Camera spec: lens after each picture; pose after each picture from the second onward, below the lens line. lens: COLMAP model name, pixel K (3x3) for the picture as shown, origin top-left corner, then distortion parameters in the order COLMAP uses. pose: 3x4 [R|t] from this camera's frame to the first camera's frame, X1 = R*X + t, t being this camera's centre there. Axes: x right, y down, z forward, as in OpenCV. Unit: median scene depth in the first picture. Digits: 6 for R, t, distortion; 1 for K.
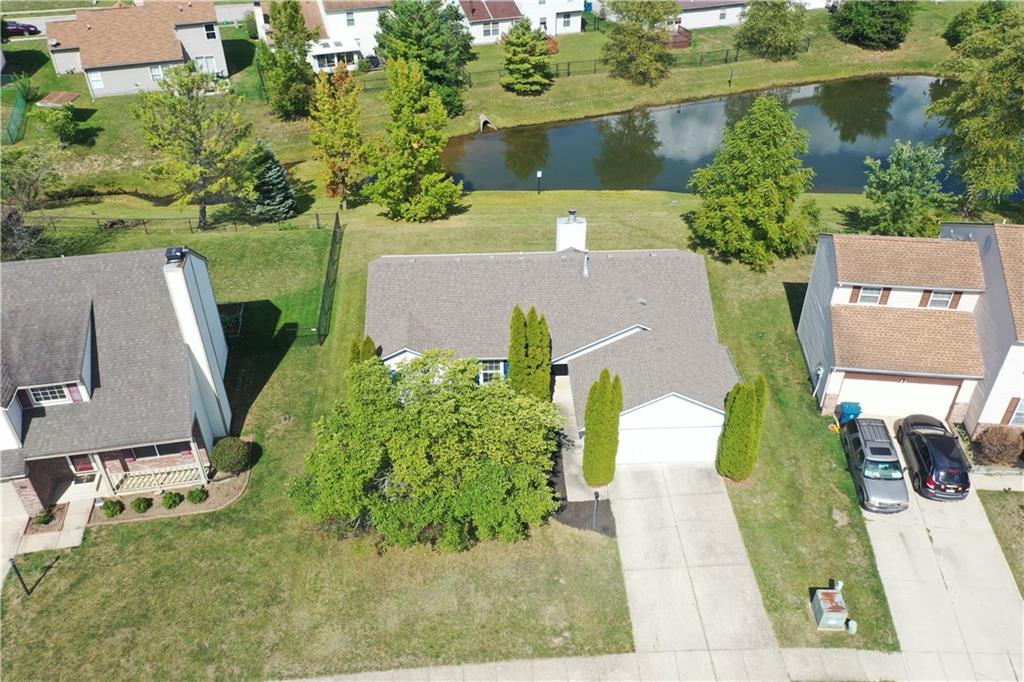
lens RADIAL K [[805.5, 0, 512.0], [0, 805.5, 341.0], [0, 0, 1]] dist [-0.006805, -0.002811]
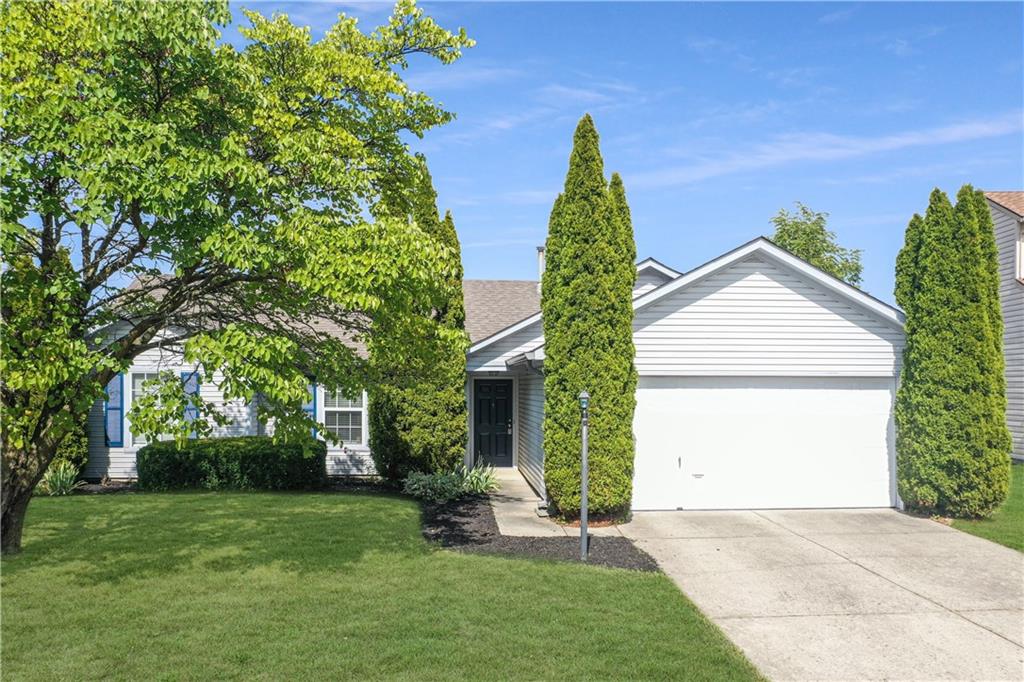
lens RADIAL K [[825.4, 0, 514.0], [0, 825.4, 392.4], [0, 0, 1]] dist [-0.001898, -0.000413]
pose [[0.999156, 0.009240, 0.040036, 0.059648], [0.015959, 0.810611, -0.585367, 0.343069], [-0.037863, 0.585512, 0.809779, 0.681434]]
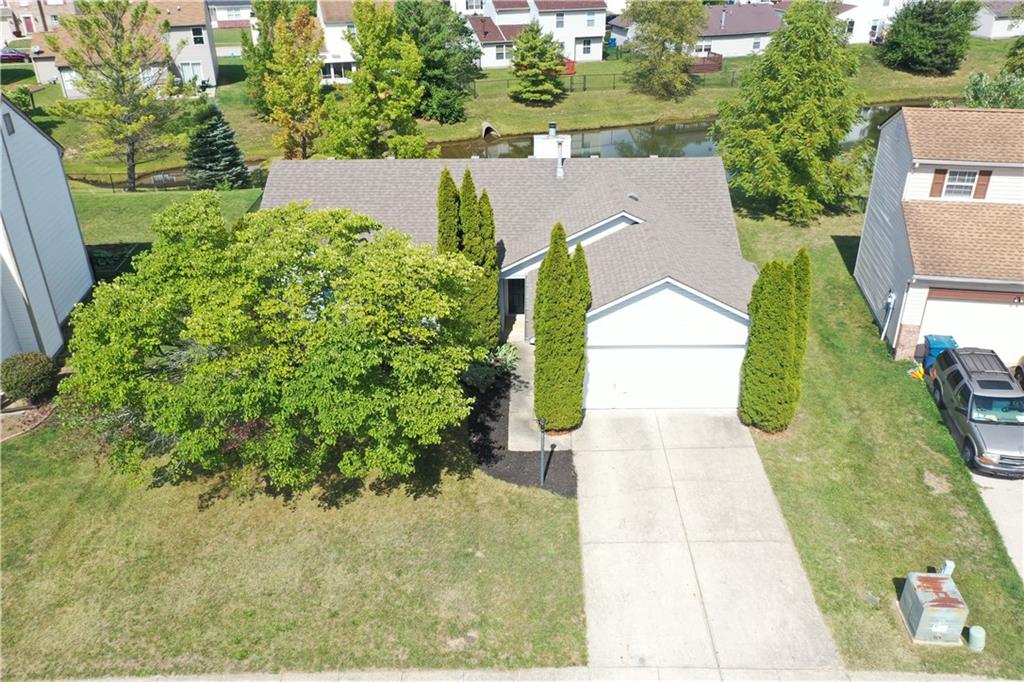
lens RADIAL K [[805.5, 0, 512.0], [0, 805.5, 341.0], [0, 0, 1]] dist [-0.006805, -0.002811]
pose [[0.998374, 0.019386, -0.053614, 0.104307], [-0.026813, 0.989576, -0.141496, 0.200257], [0.050312, 0.142704, 0.988486, 0.334234]]
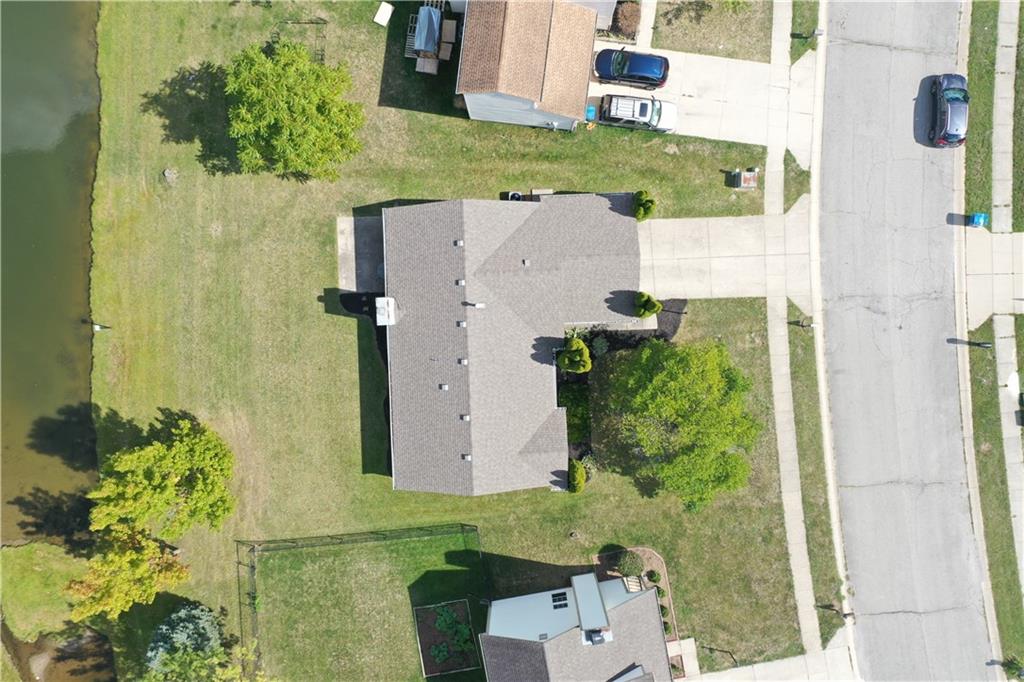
lens RADIAL K [[805.5, 0, 512.0], [0, 805.5, 341.0], [0, 0, 1]] dist [-0.006805, -0.002811]
pose [[0.004676, -0.999766, -0.021125, 0.075500], [0.593451, -0.014228, 0.804744, -1.140295], [-0.804857, -0.016299, 0.593245, 0.327291]]
